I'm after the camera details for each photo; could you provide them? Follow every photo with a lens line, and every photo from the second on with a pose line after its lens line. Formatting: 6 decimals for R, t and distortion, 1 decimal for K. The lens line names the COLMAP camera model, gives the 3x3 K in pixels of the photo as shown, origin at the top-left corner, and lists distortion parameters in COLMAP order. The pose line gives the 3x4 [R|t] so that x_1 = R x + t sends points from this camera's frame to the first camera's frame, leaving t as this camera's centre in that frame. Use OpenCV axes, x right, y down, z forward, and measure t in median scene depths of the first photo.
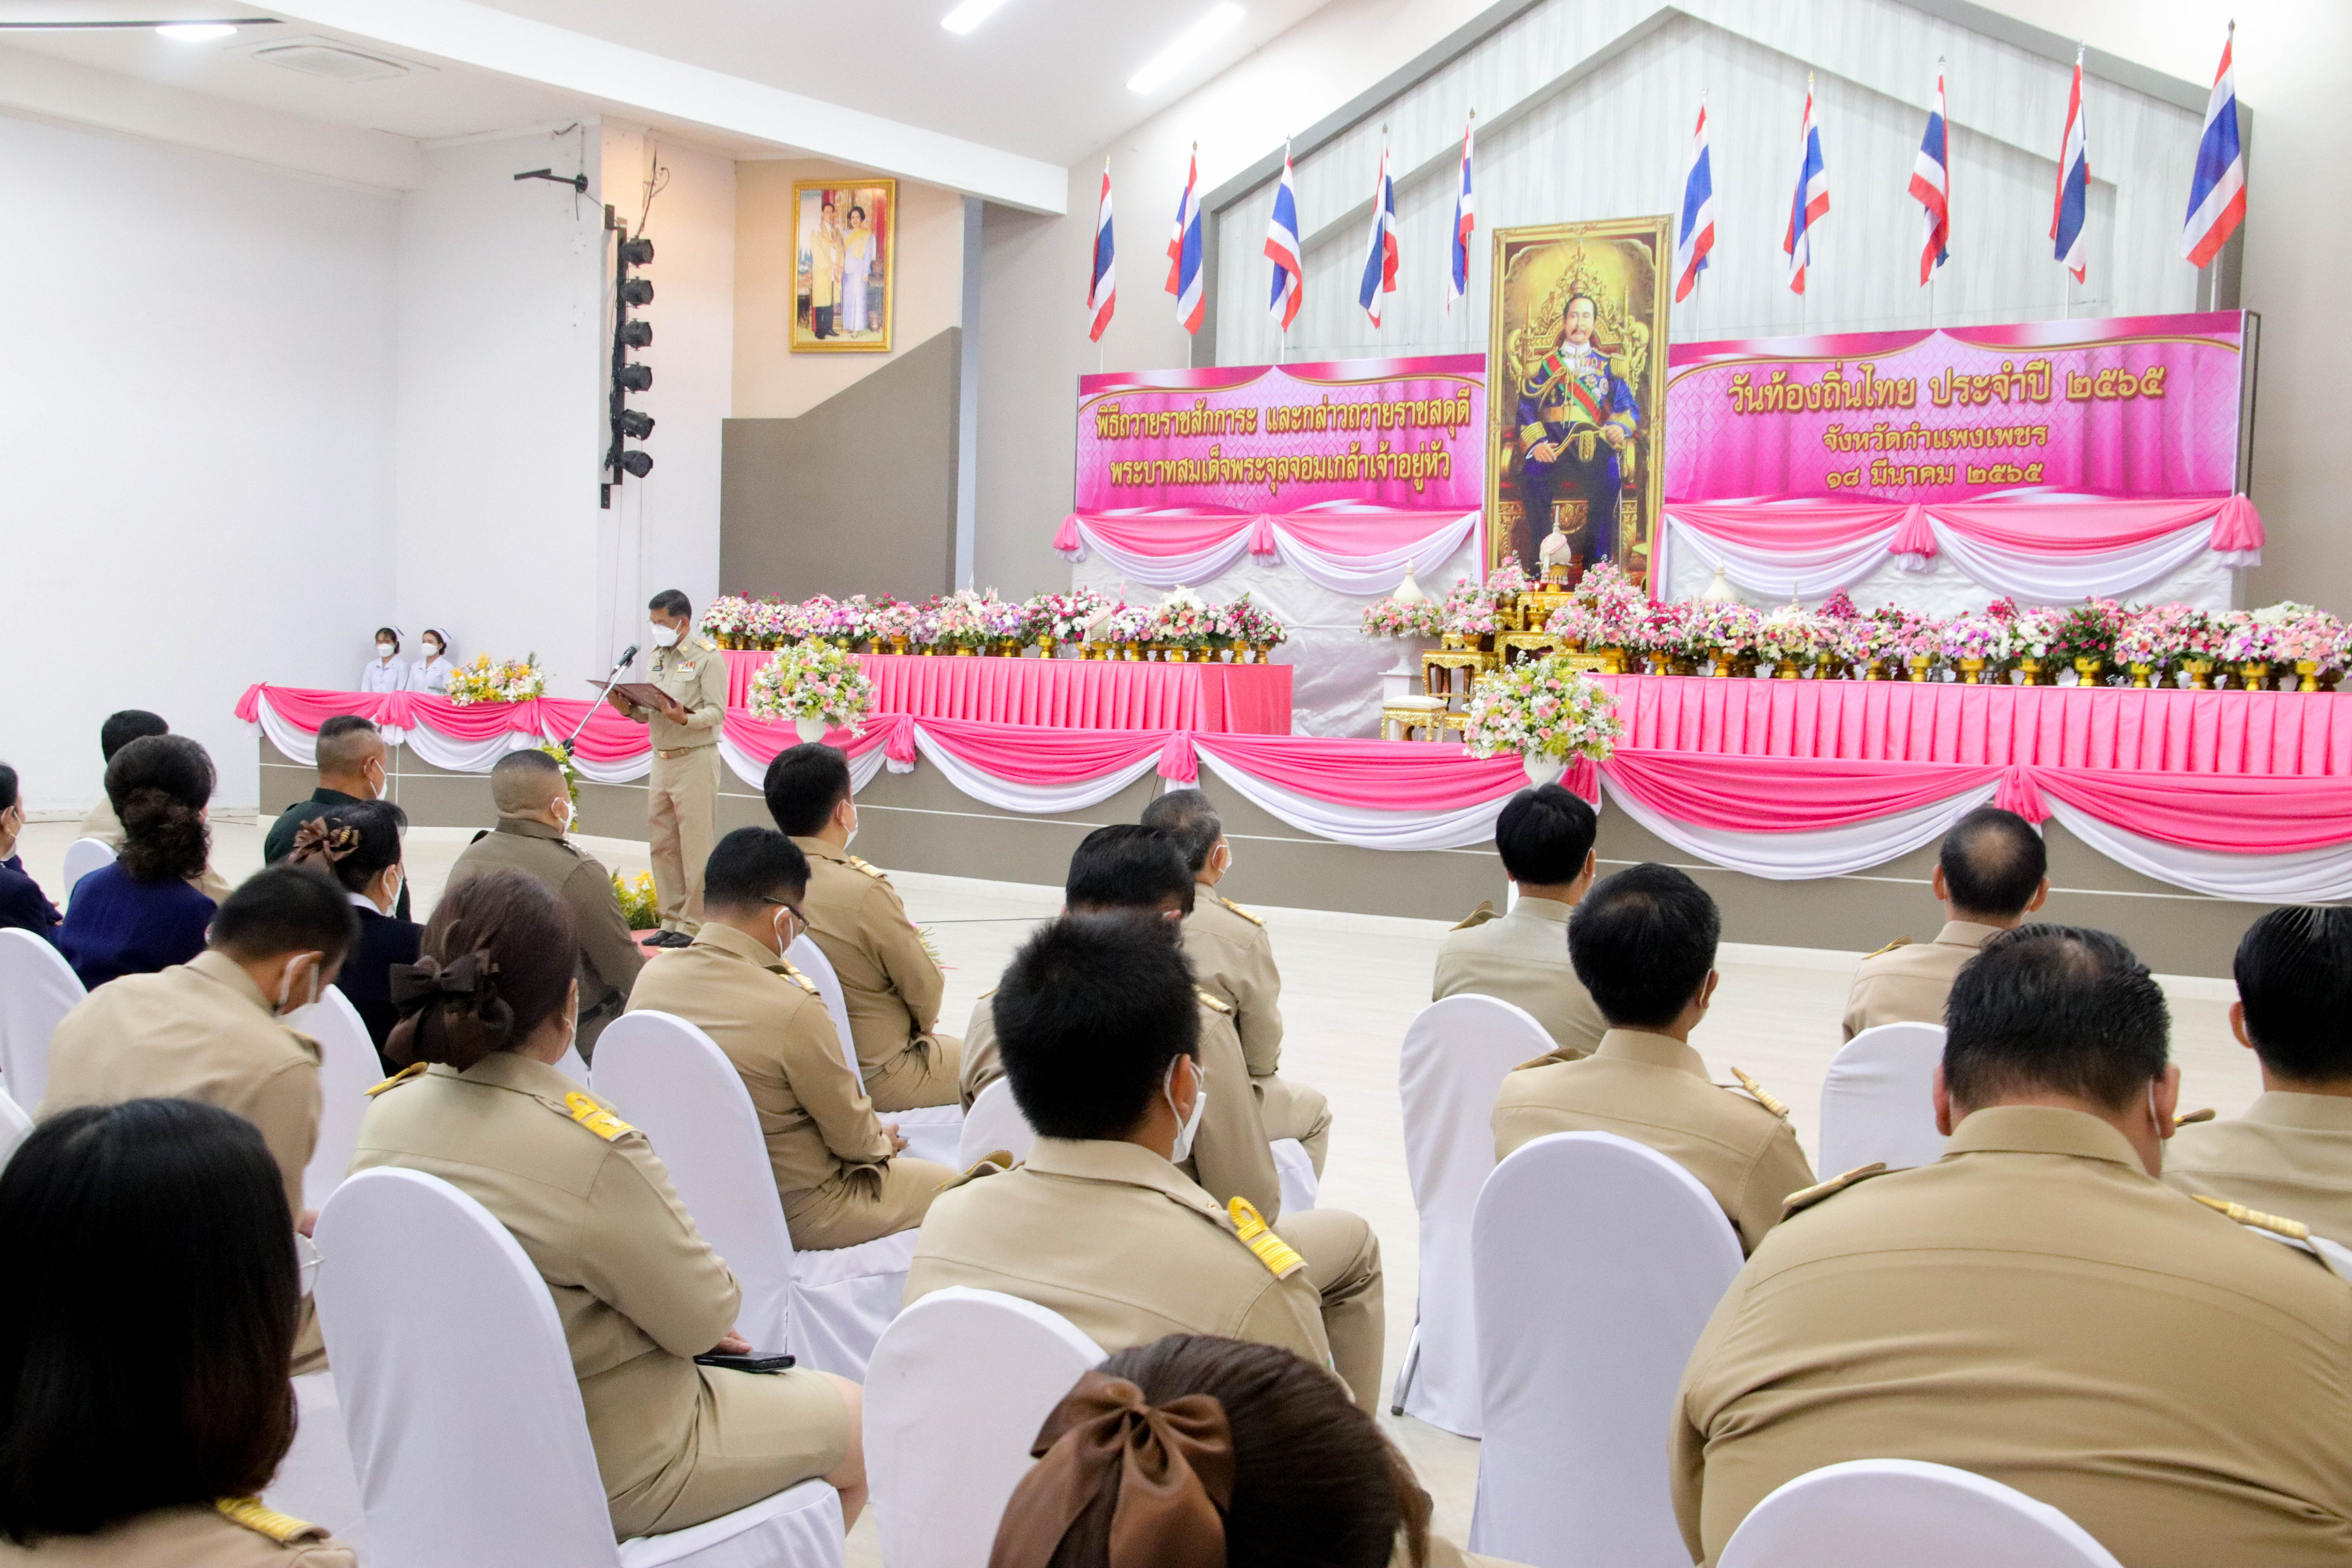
lens RADIAL K [[2723.9, 0, 1176.3], [0, 2723.9, 862.0], [0, 0, 1]] dist [-0.025321, 0.255488]
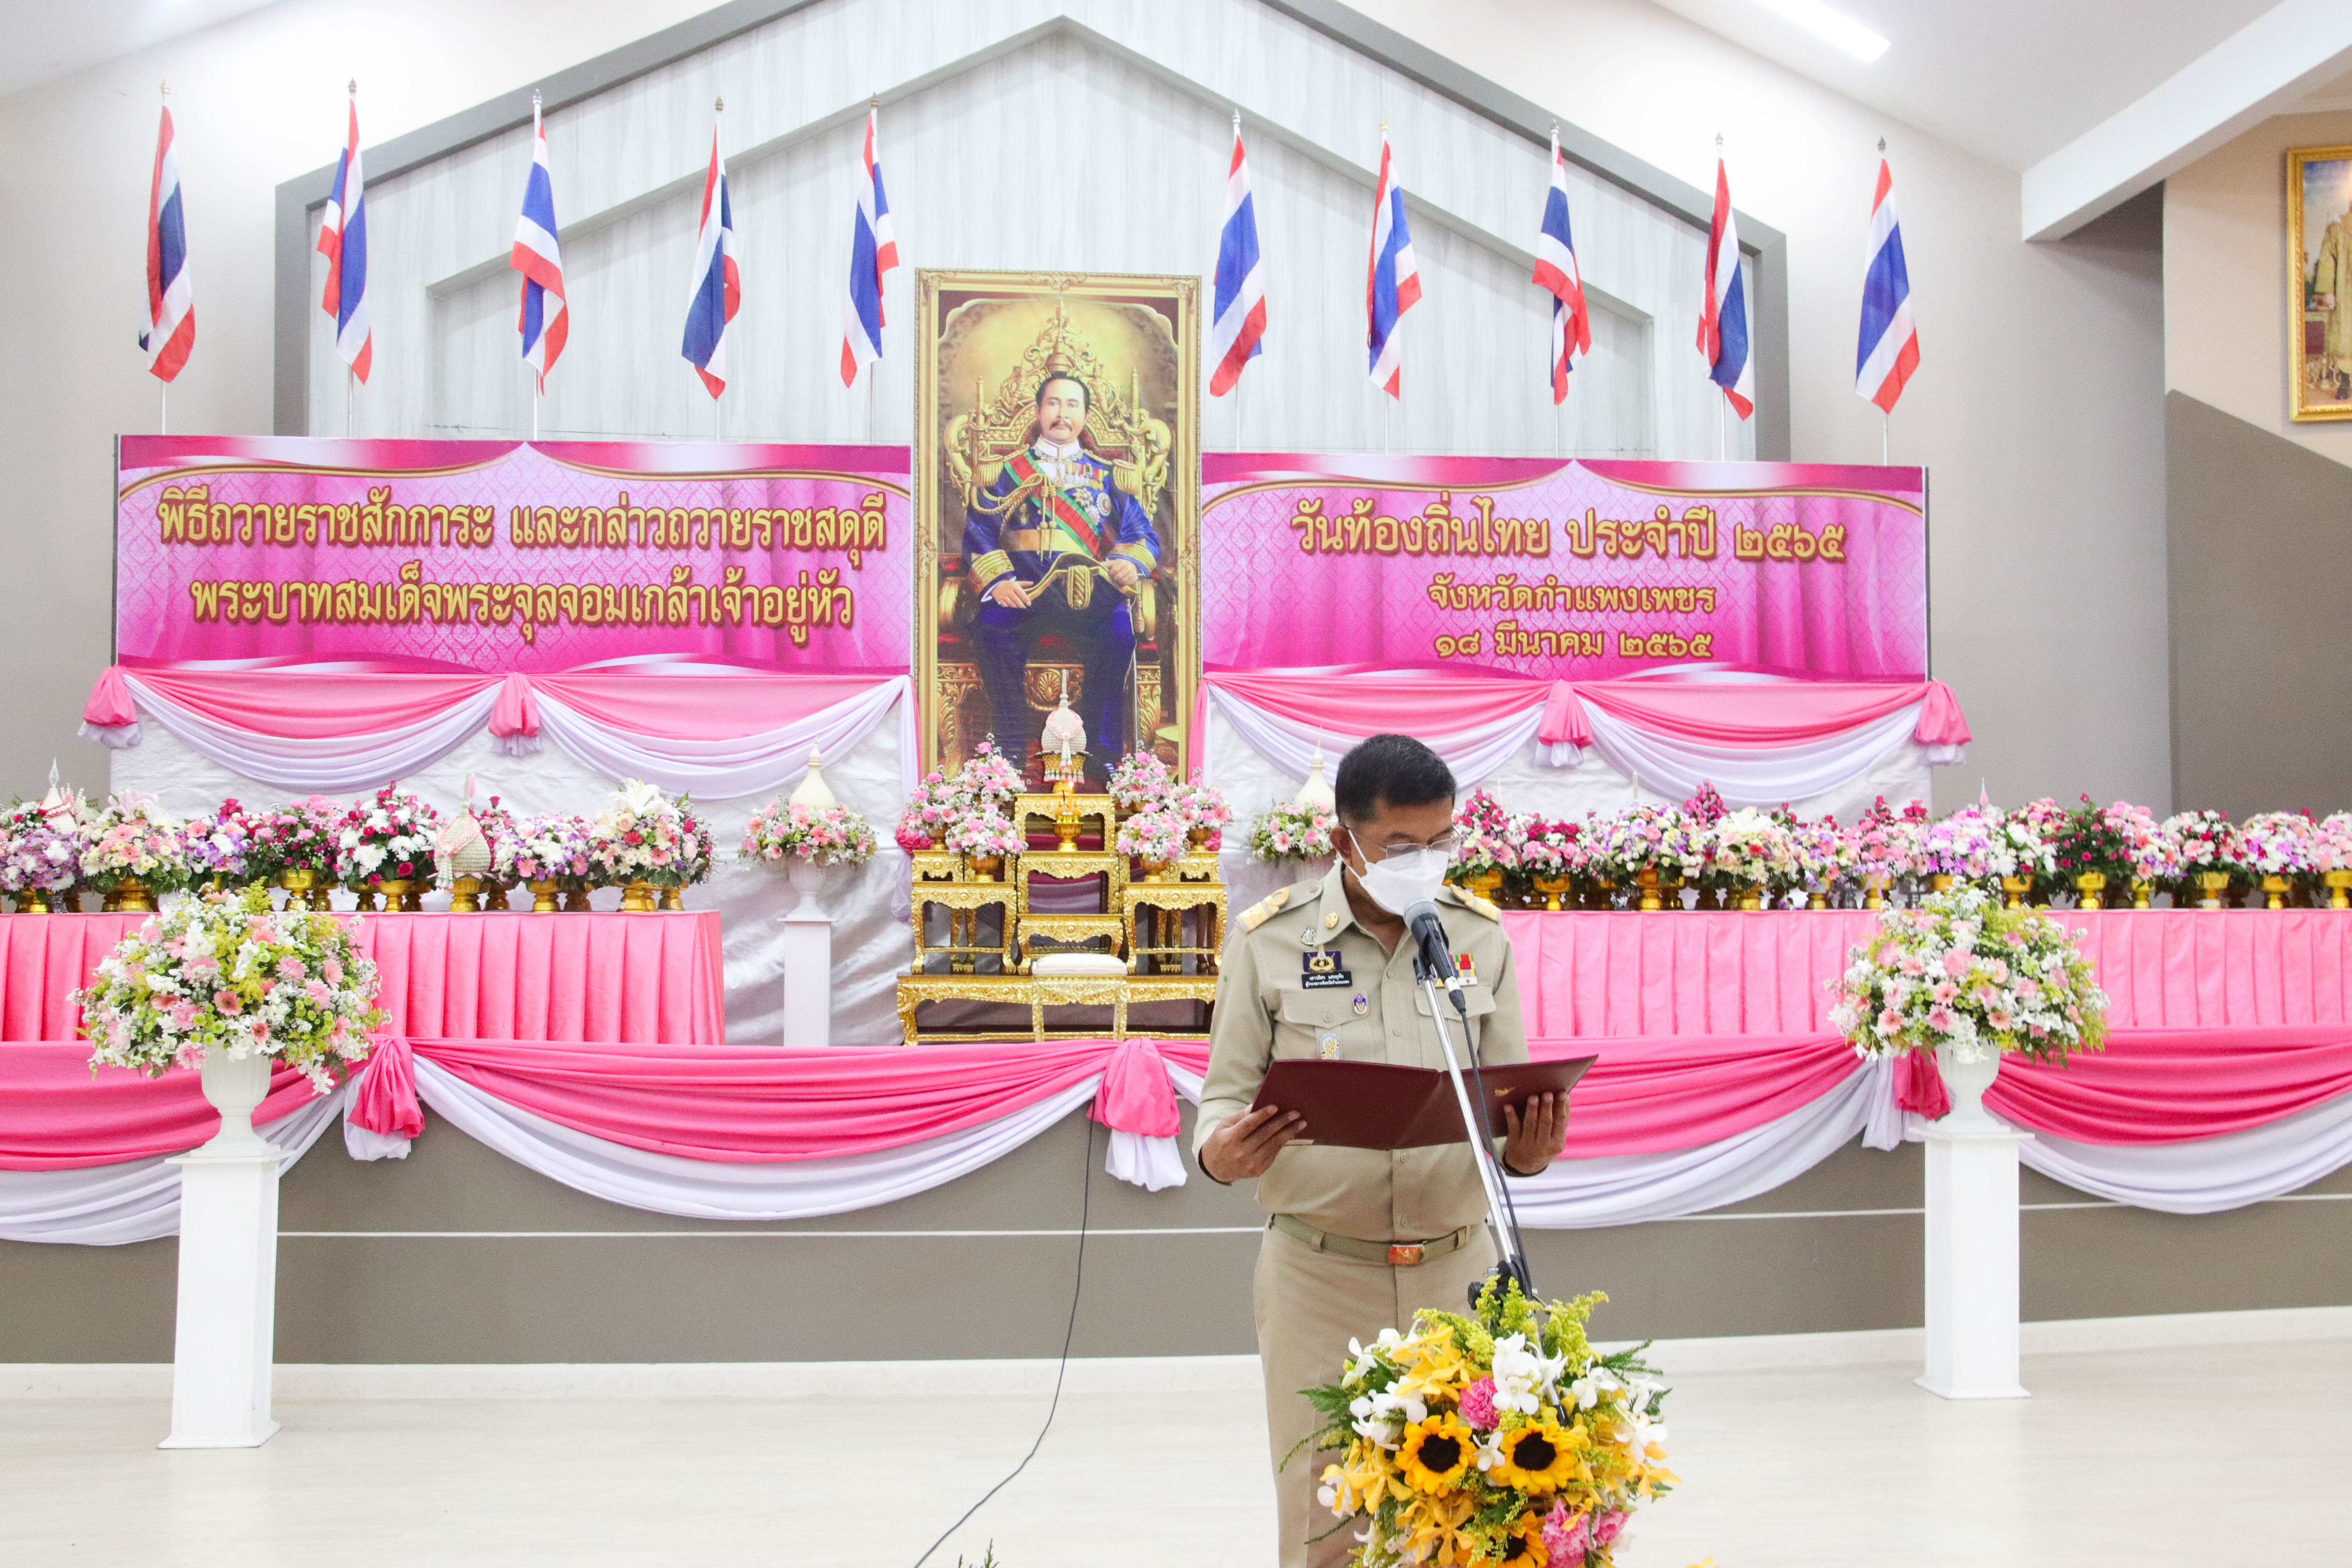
lens RADIAL K [[2448.5, 0, 1177.0], [0, 2448.5, 859.2], [0, 0, 1]] dist [-0.072220, 0.192816]
pose [[0.736815, -0.013979, 0.675950, -0.259871], [0.069914, 0.996002, -0.055612, -0.046586], [-0.672470, 0.088234, 0.734847, 0.530668]]
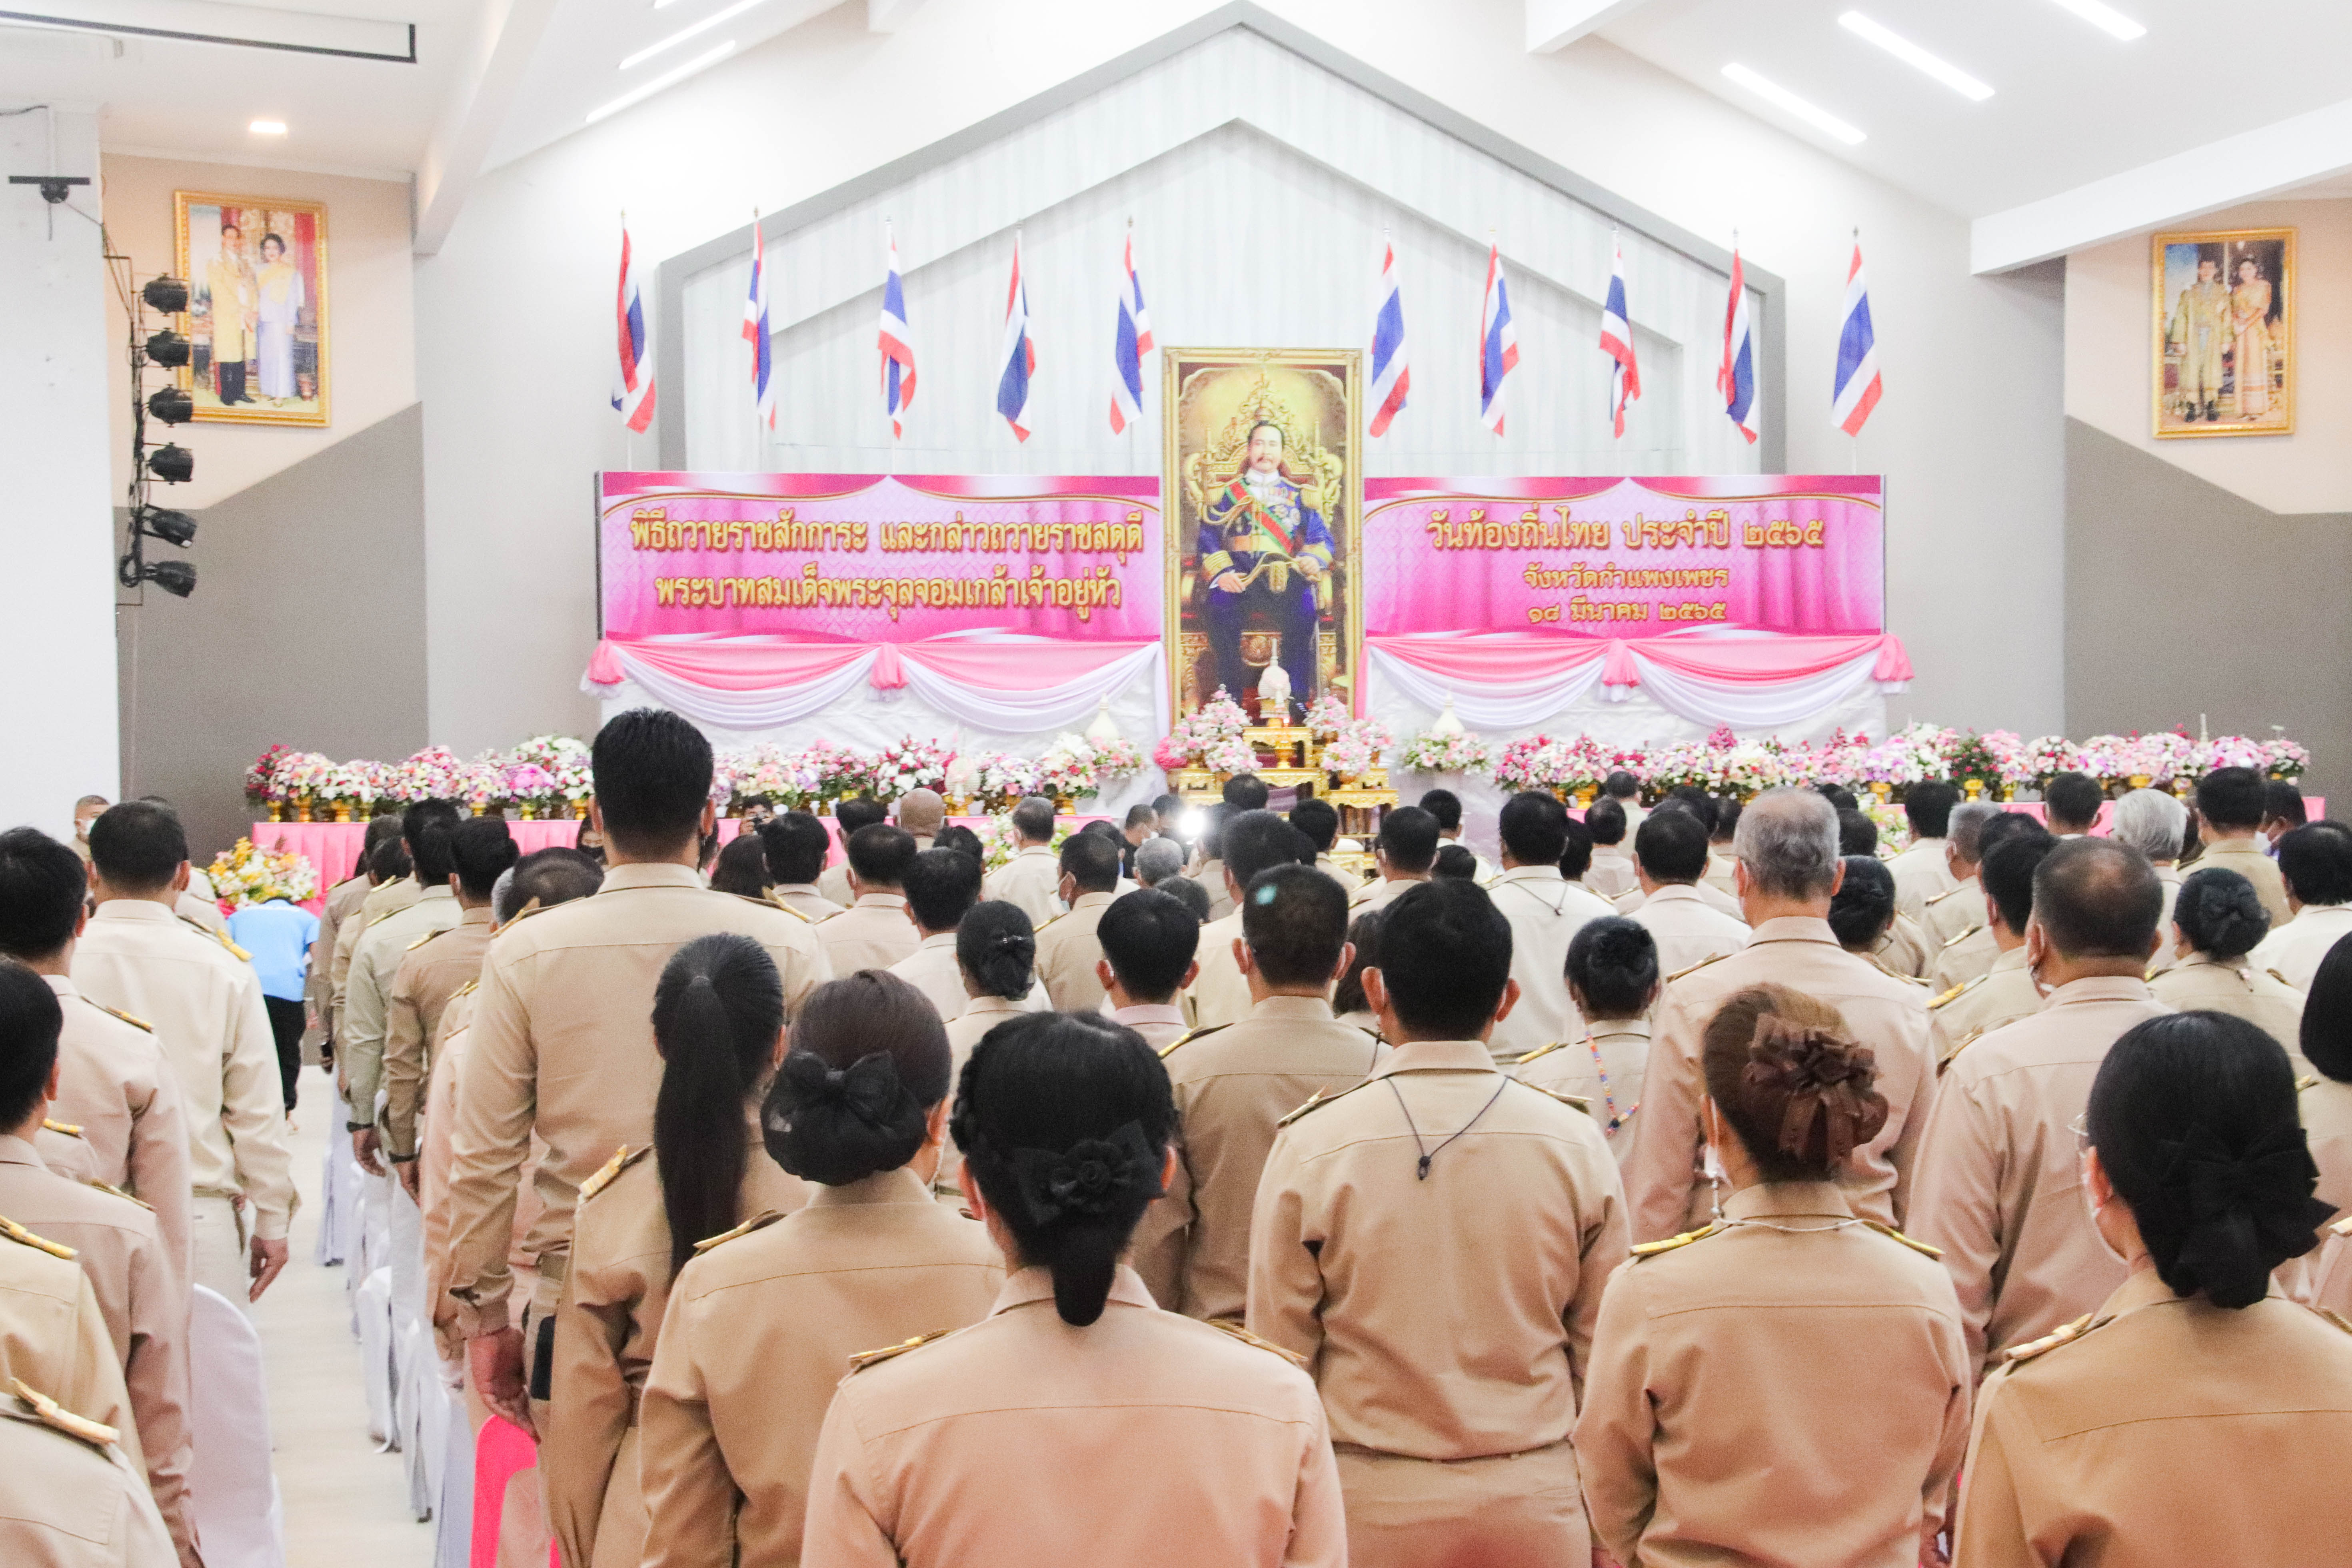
lens RADIAL K [[4649.7, 0, 1228.6], [0, 4649.7, 867.1], [0, 0, 1]] dist [0.488848, -0.031422]
pose [[0.654202, -0.050675, 0.754620, -1.141767], [0.081524, 0.996664, -0.003746, -0.044162], [-0.751913, 0.063970, 0.656151, -0.081260]]
